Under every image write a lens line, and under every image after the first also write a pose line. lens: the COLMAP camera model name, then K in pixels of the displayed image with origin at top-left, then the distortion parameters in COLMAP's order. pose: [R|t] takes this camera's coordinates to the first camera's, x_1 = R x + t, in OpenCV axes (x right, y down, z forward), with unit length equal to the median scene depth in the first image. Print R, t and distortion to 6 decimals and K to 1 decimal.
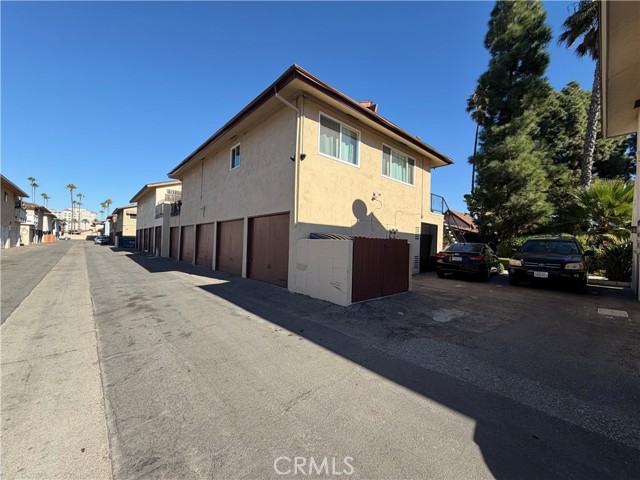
lens RADIAL K [[255.2, 0, 318.2], [0, 255.2, 240.6], [0, 0, 1]] dist [-0.000149, 0.000104]
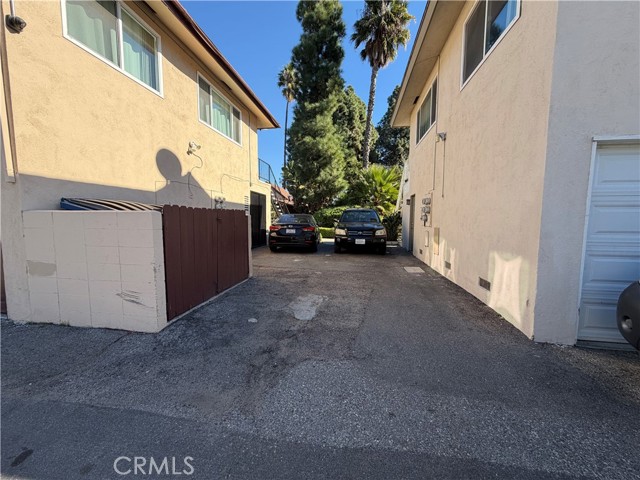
lens RADIAL K [[255.2, 0, 318.2], [0, 255.2, 240.6], [0, 0, 1]] dist [-0.000149, 0.000104]
pose [[0.771197, -0.079828, 0.631572, 0.021800], [0.011273, 0.993663, 0.111830, 0.001756], [-0.636497, -0.079123, 0.767210, 0.173864]]
